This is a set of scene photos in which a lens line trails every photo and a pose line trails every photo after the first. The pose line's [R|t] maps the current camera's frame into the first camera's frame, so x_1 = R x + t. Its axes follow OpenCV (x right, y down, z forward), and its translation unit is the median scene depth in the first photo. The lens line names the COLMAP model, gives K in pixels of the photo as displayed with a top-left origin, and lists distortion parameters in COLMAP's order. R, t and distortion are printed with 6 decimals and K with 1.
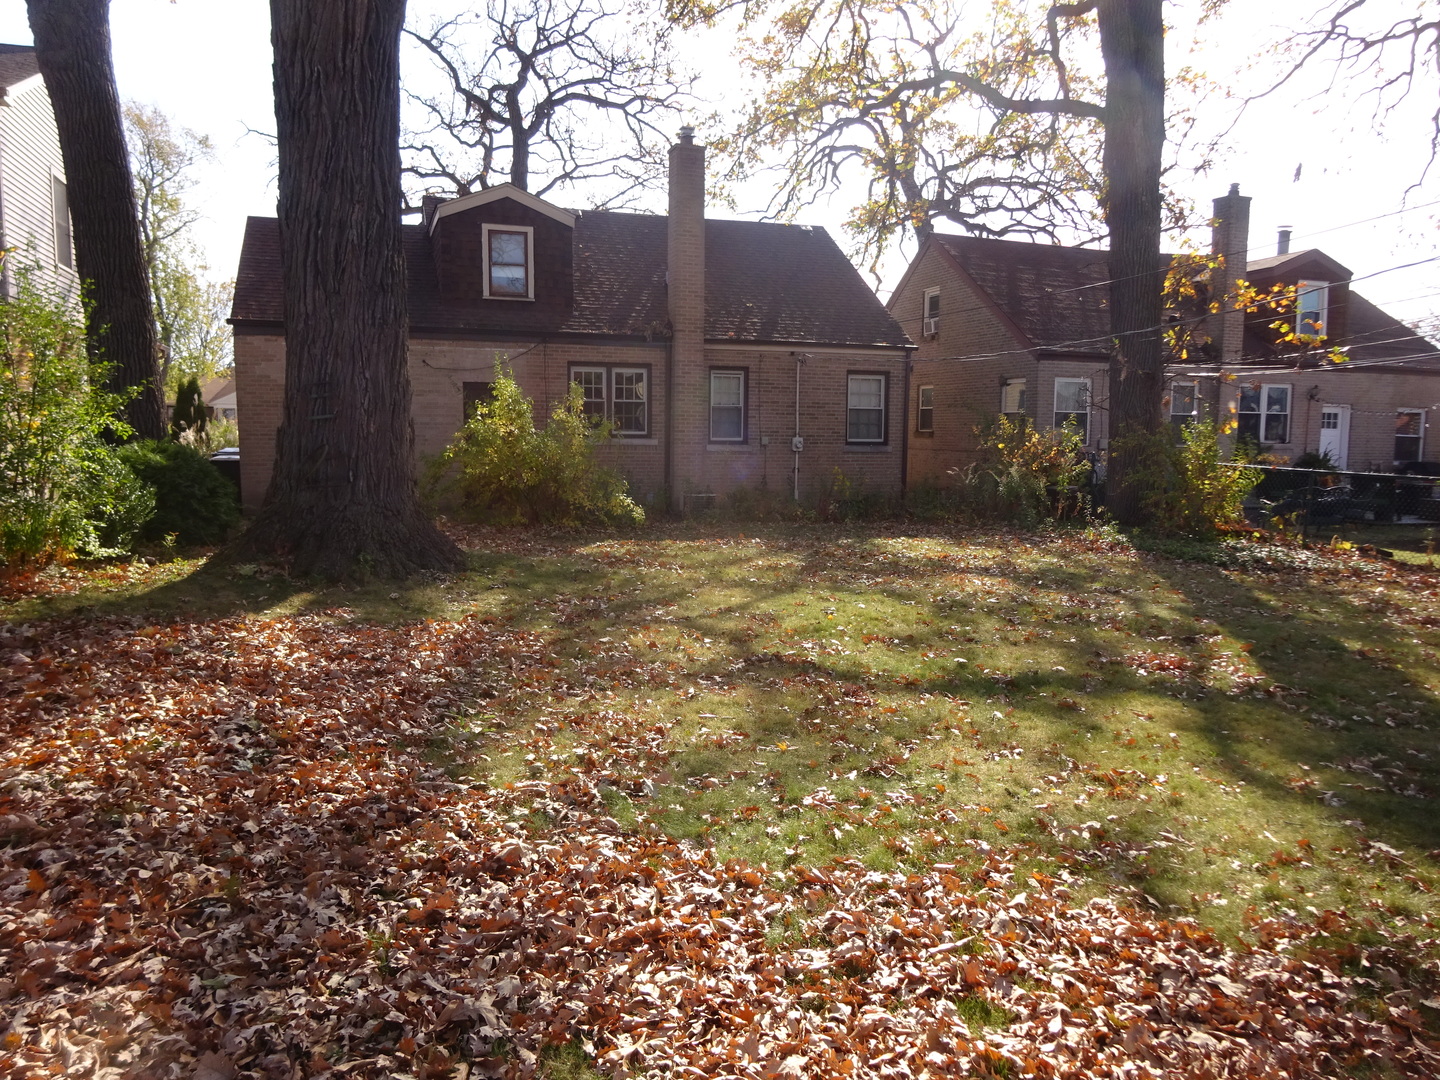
lens RADIAL K [[1039.0, 0, 720.0], [0, 1039.0, 540.0], [0, 0, 1]] dist [-0.004427, -0.000134]
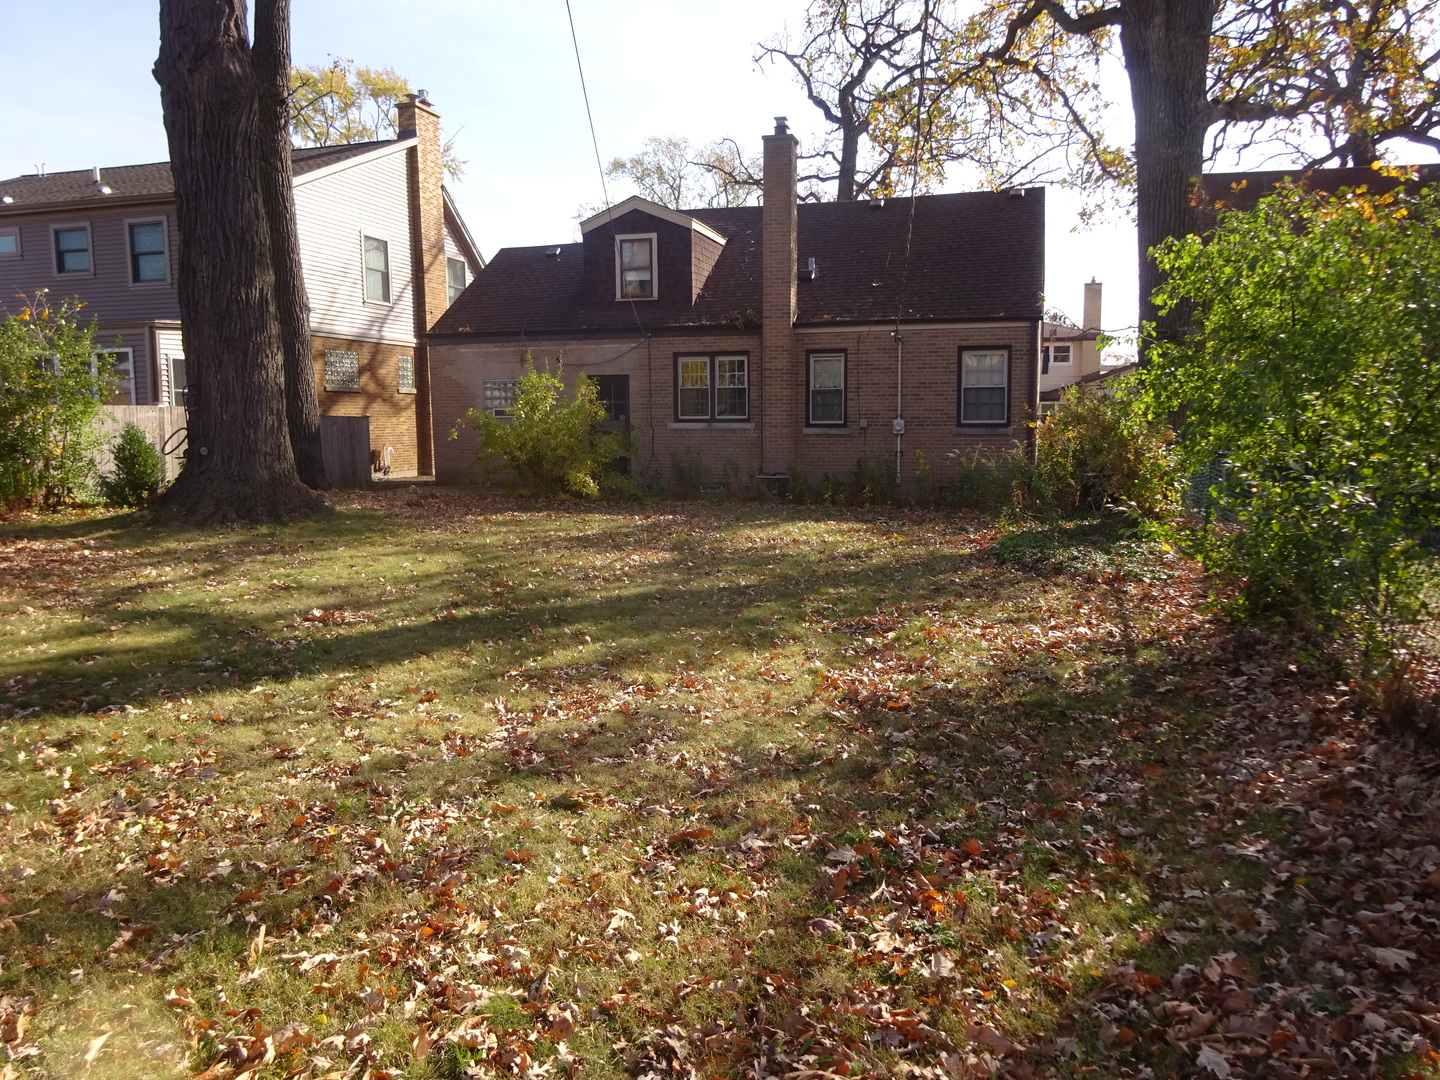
lens RADIAL K [[1039.0, 0, 720.0], [0, 1039.0, 540.0], [0, 0, 1]] dist [-0.004427, -0.000134]
pose [[0.836274, 0.048628, -0.546150, 0.487581], [-0.043531, 0.998804, 0.022276, -0.001508], [0.546580, 0.005146, 0.837391, 0.108722]]
